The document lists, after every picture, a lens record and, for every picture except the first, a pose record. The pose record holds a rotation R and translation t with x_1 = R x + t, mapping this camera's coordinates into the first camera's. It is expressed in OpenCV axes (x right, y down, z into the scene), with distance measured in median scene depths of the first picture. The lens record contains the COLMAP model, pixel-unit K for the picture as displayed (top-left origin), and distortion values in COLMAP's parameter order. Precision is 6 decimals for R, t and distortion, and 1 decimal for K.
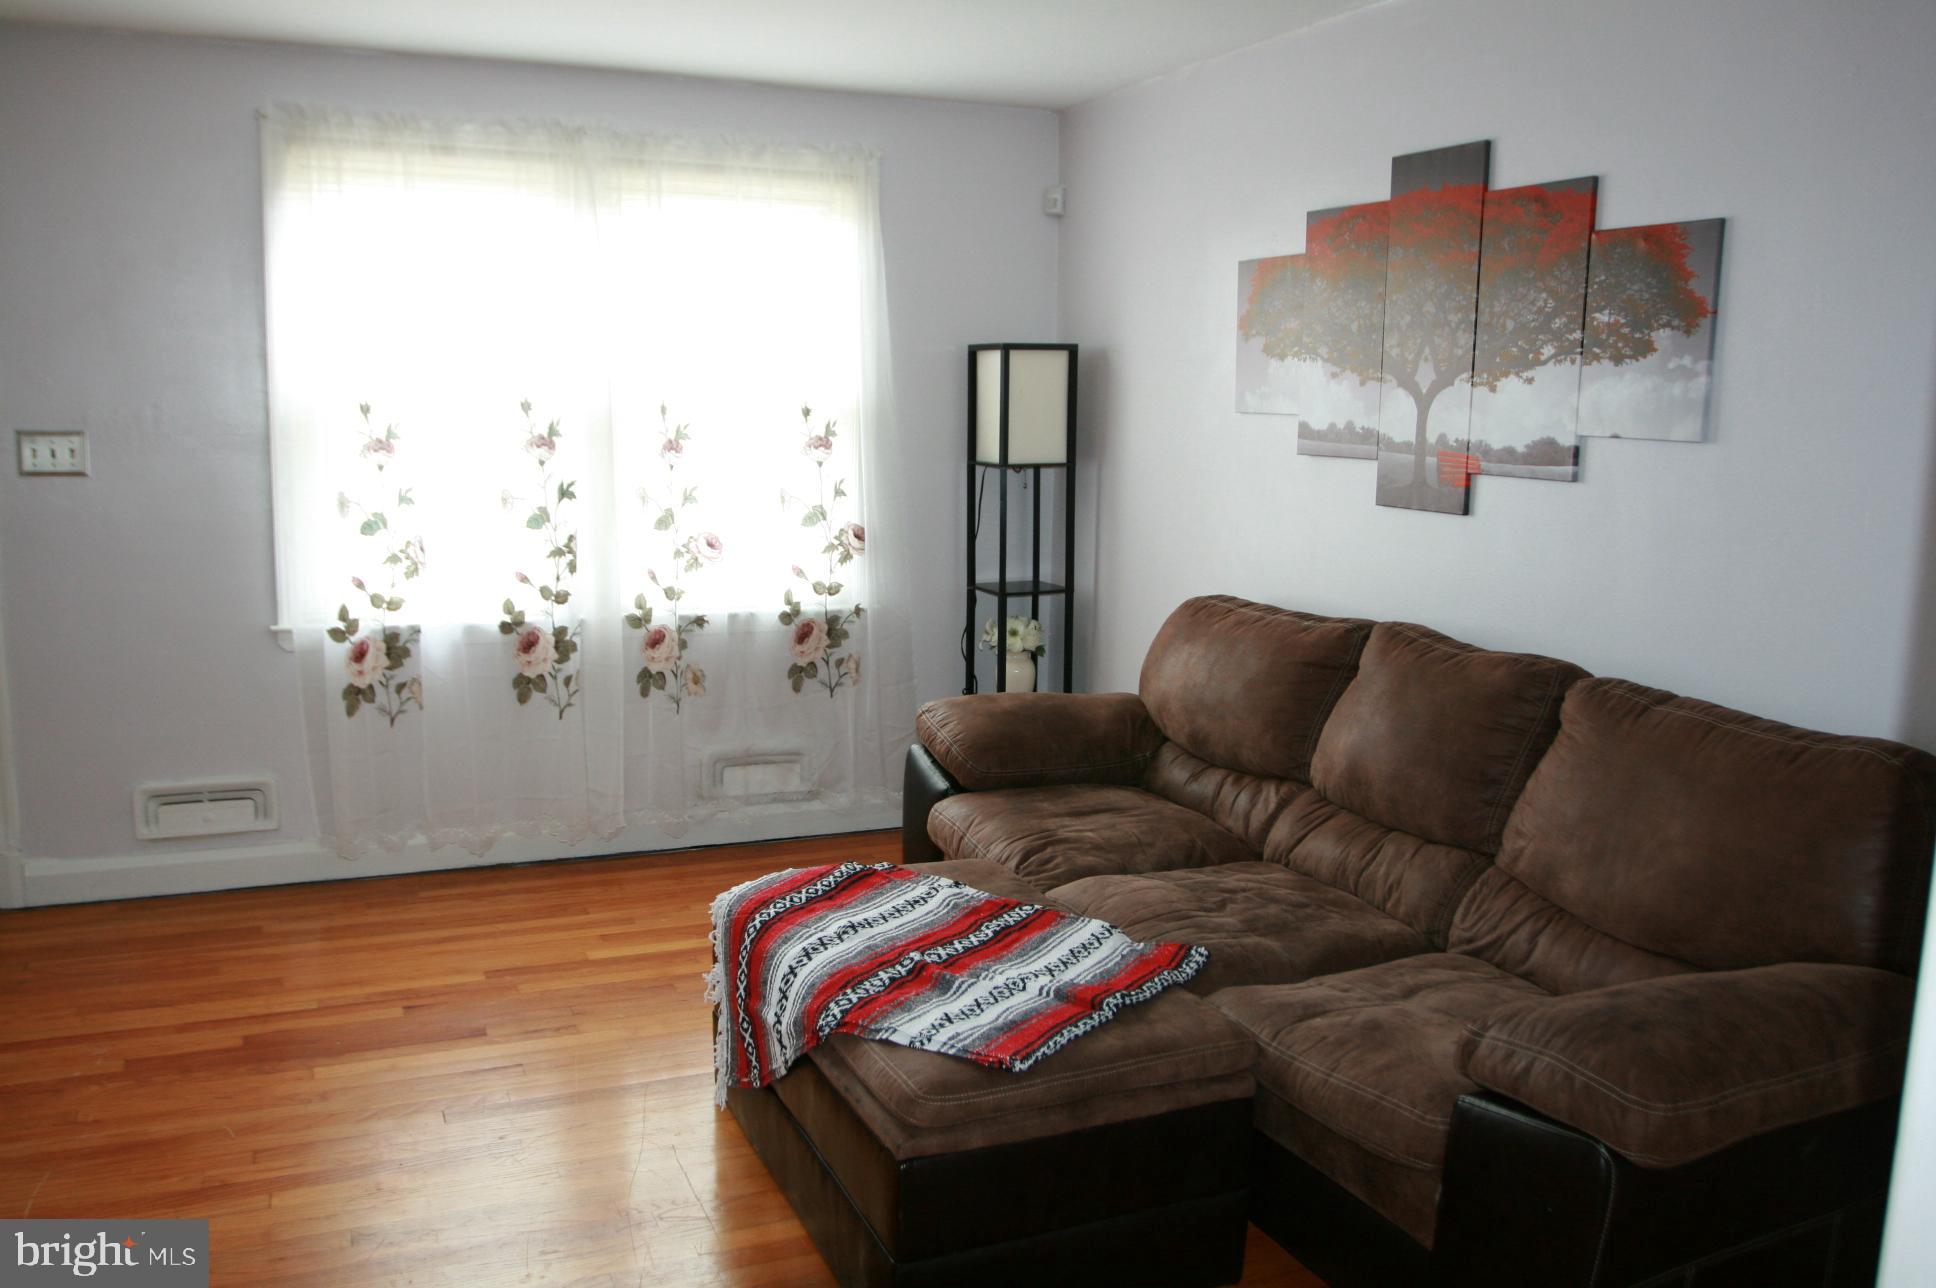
lens RADIAL K [[1506.9, 0, 953.6], [0, 1506.9, 638.3], [0, 0, 1]] dist [-0.092708, 0.060164]
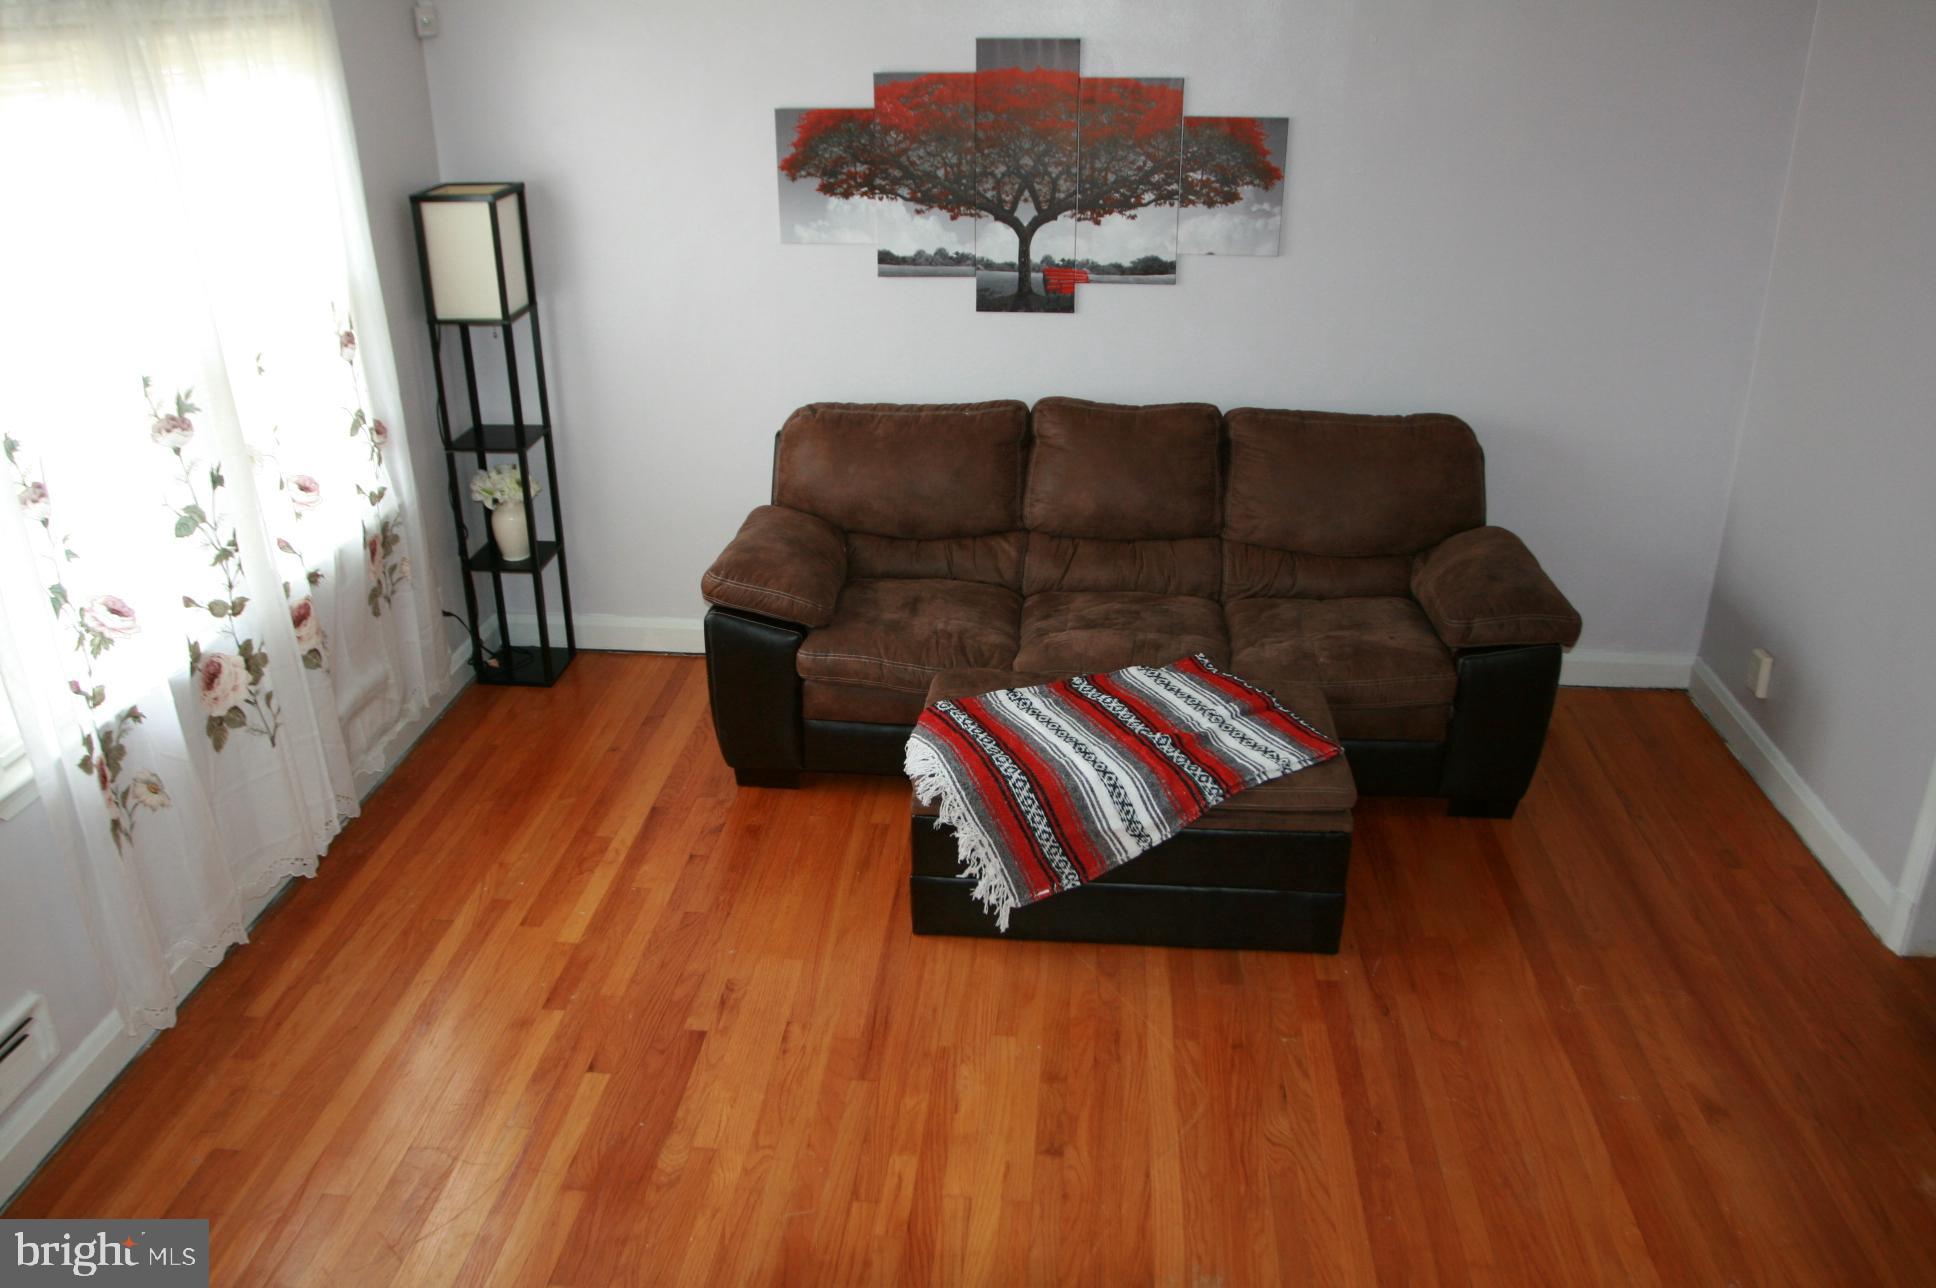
lens RADIAL K [[1497.1, 0, 938.5], [0, 1497.1, 643.7], [0, 0, 1]] dist [-0.094285, 0.048724]
pose [[0.496364, -0.371889, 0.784424, -0.919222], [0.155050, 0.927044, 0.341392, -0.287648], [-0.854156, -0.047830, 0.517813, 0.363990]]
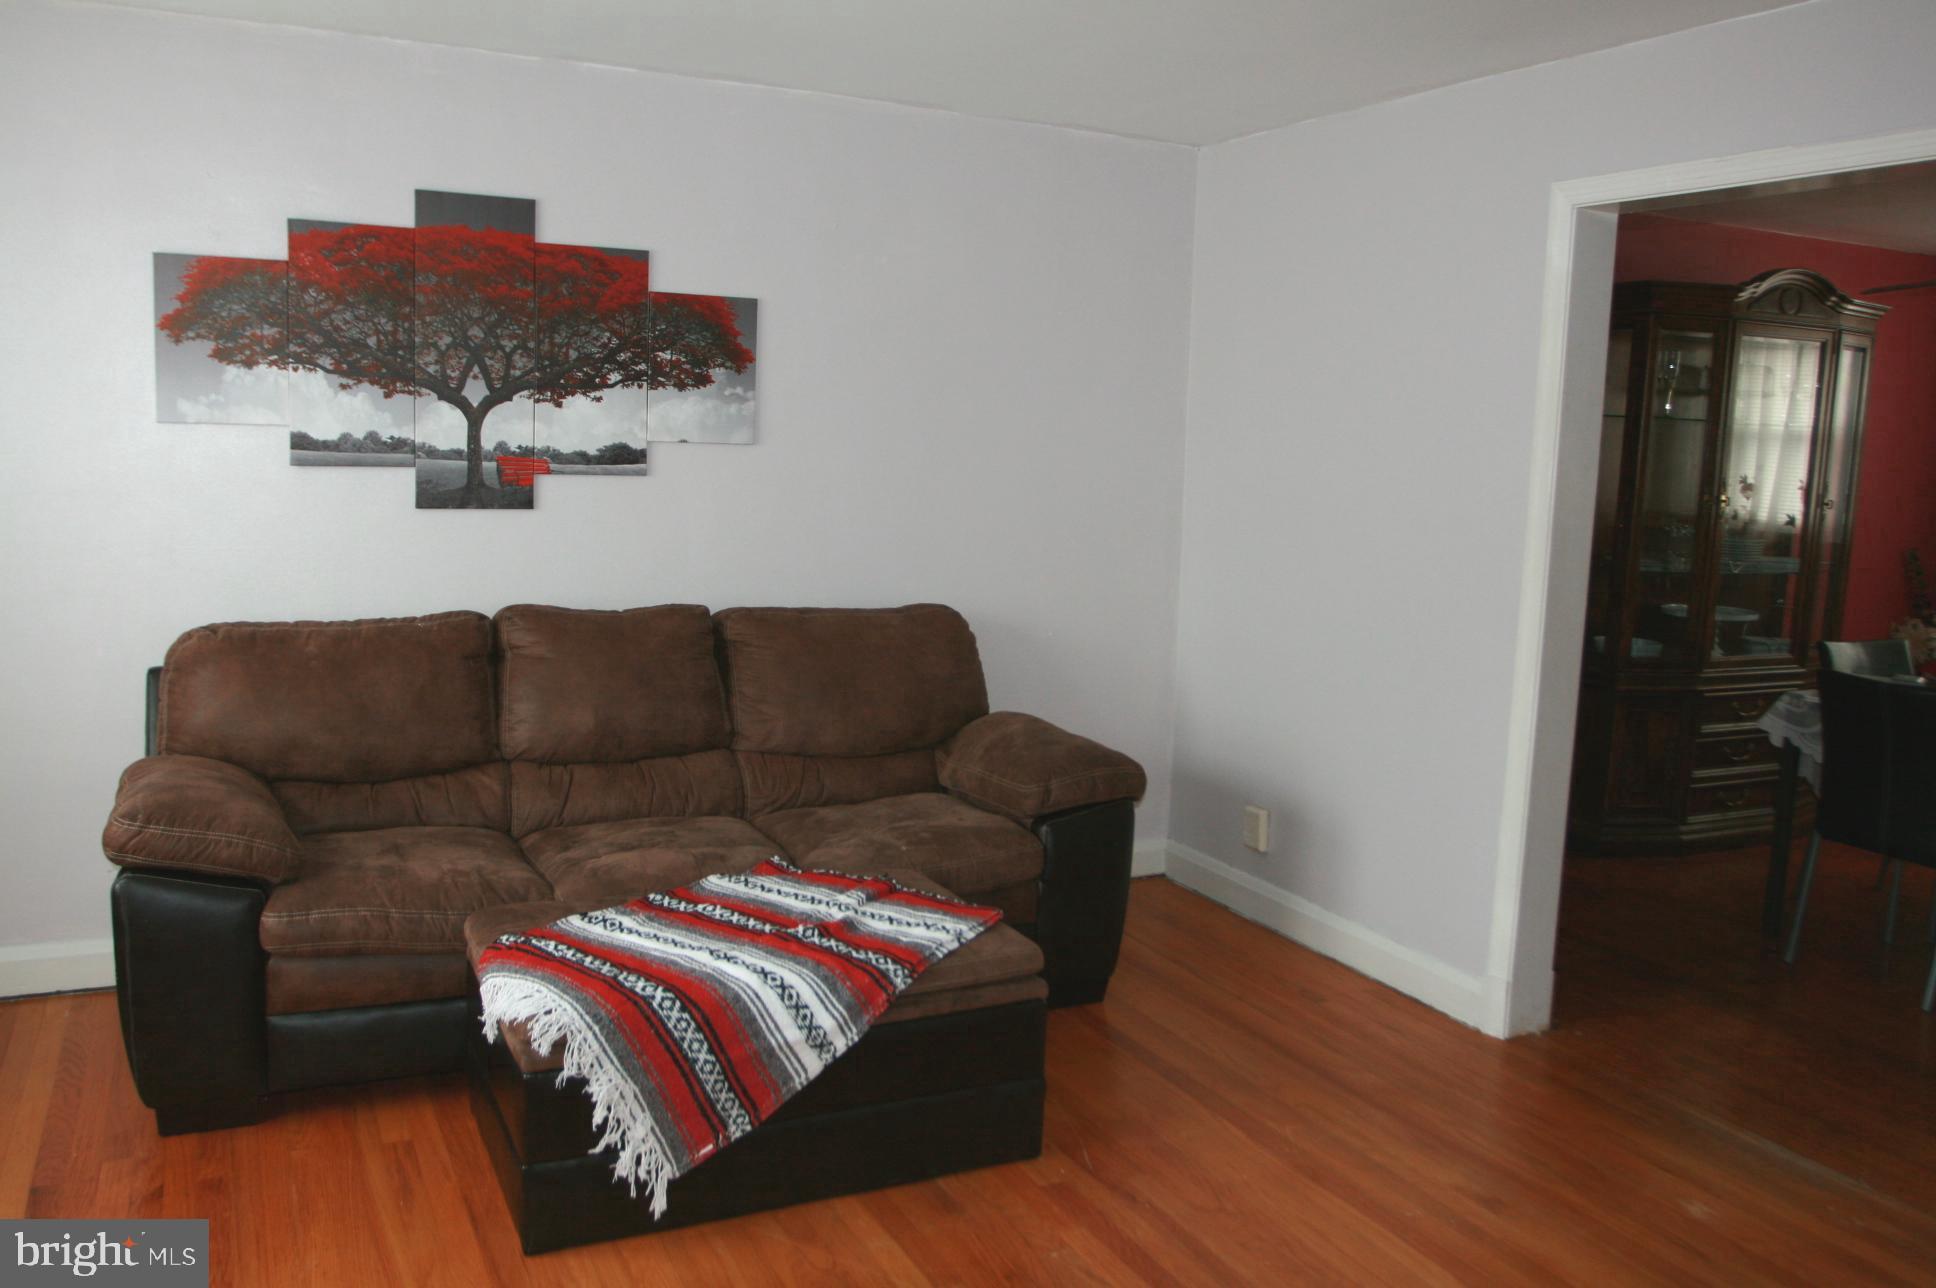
lens RADIAL K [[1506.9, 0, 925.8], [0, 1506.9, 638.6], [0, 0, 1]] dist [-0.092708, 0.060164]
pose [[-0.020903, -0.156640, 0.987435, -0.861566], [0.125078, 0.979481, 0.158026, -0.129394], [-0.991927, 0.126810, -0.000882, 0.689696]]
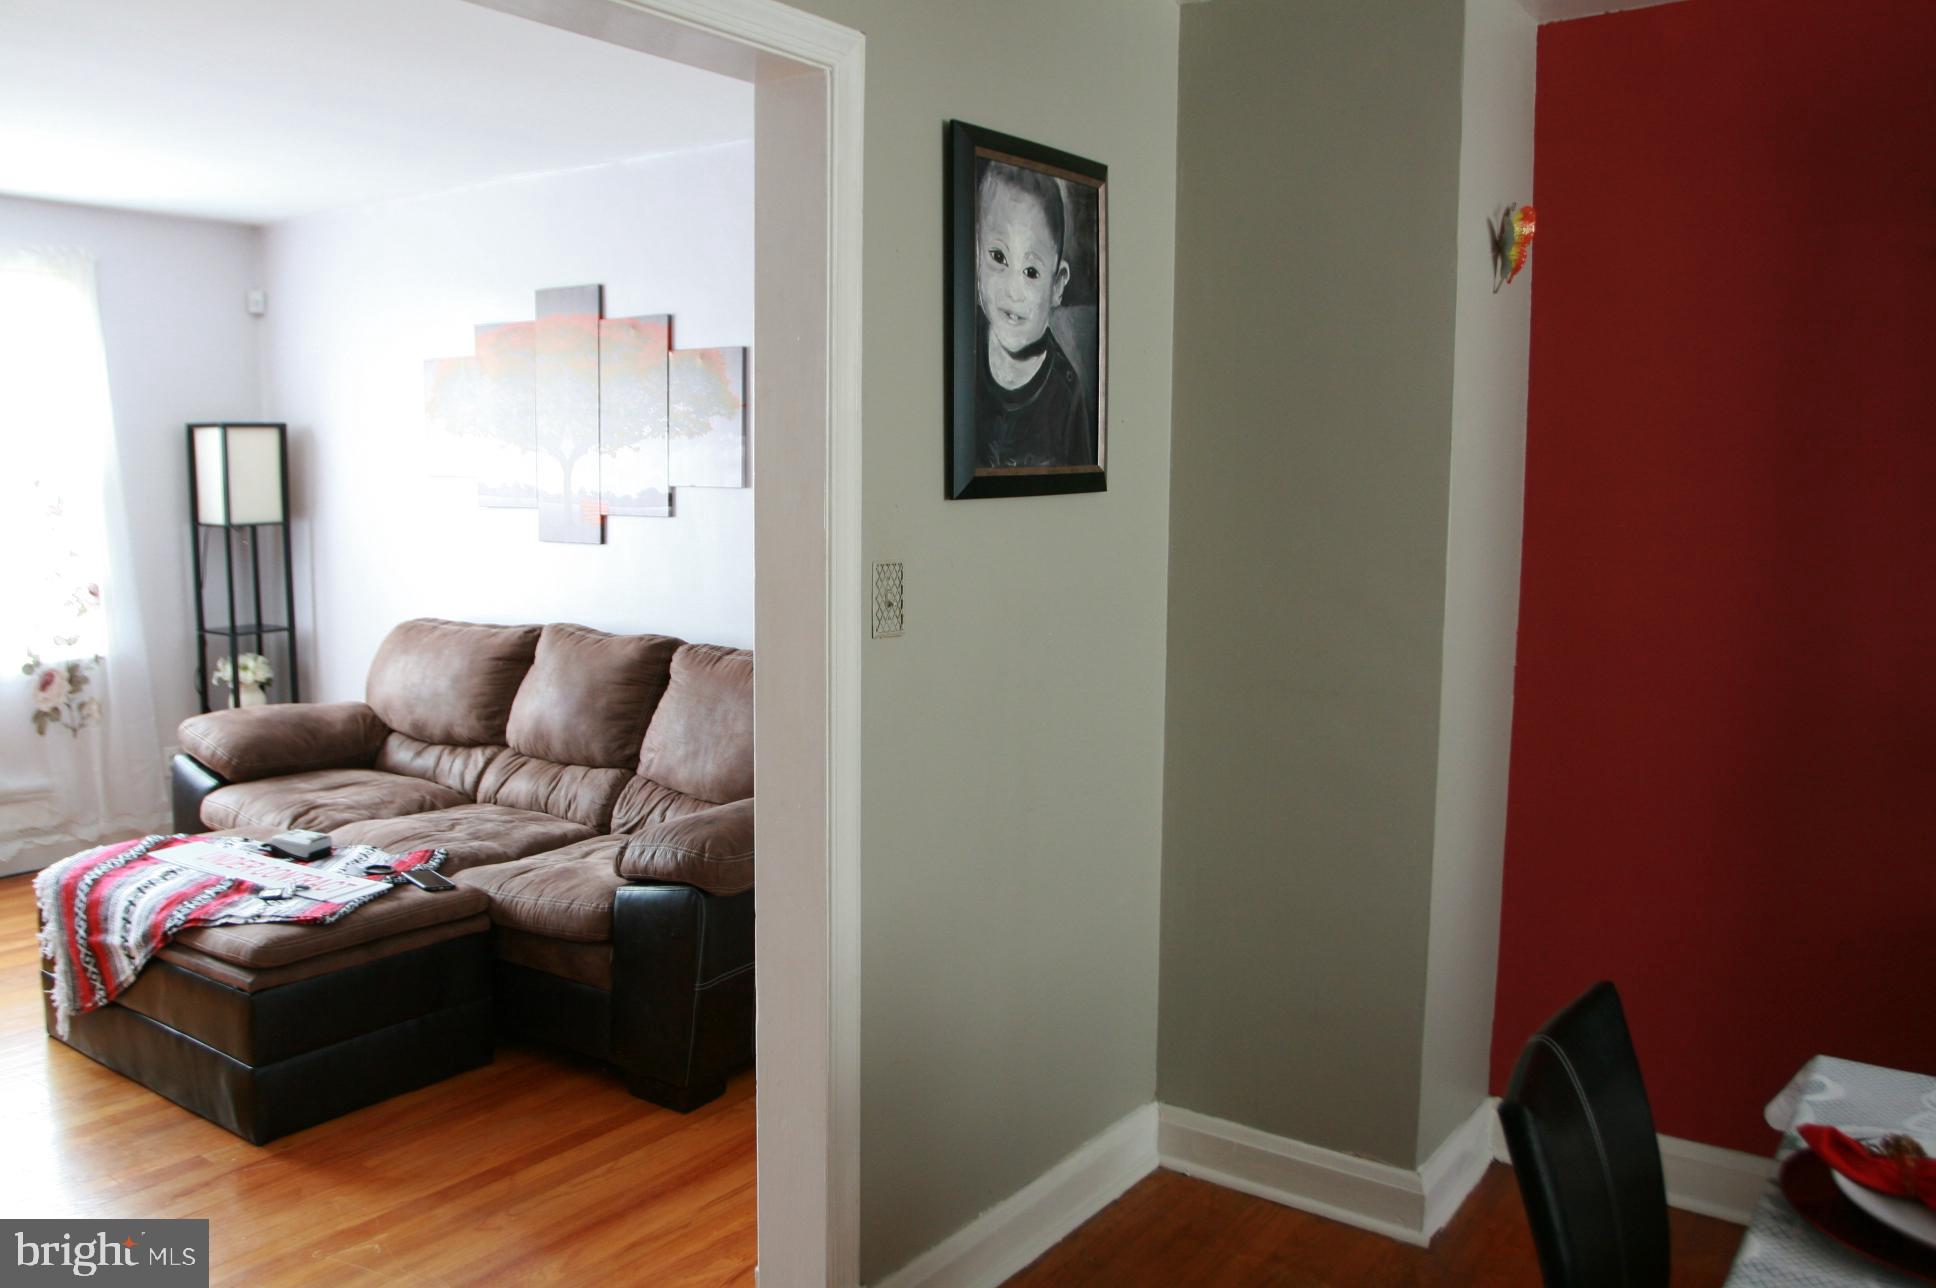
lens RADIAL K [[1506.9, 0, 927.2], [0, 1506.9, 628.8], [0, 0, 1]] dist [-0.092708, 0.060164]
pose [[0.866432, -0.063816, 0.495200, -0.099748], [0.087088, 0.995911, -0.024032, 0.058147], [-0.491641, 0.063948, 0.868447, -0.382820]]
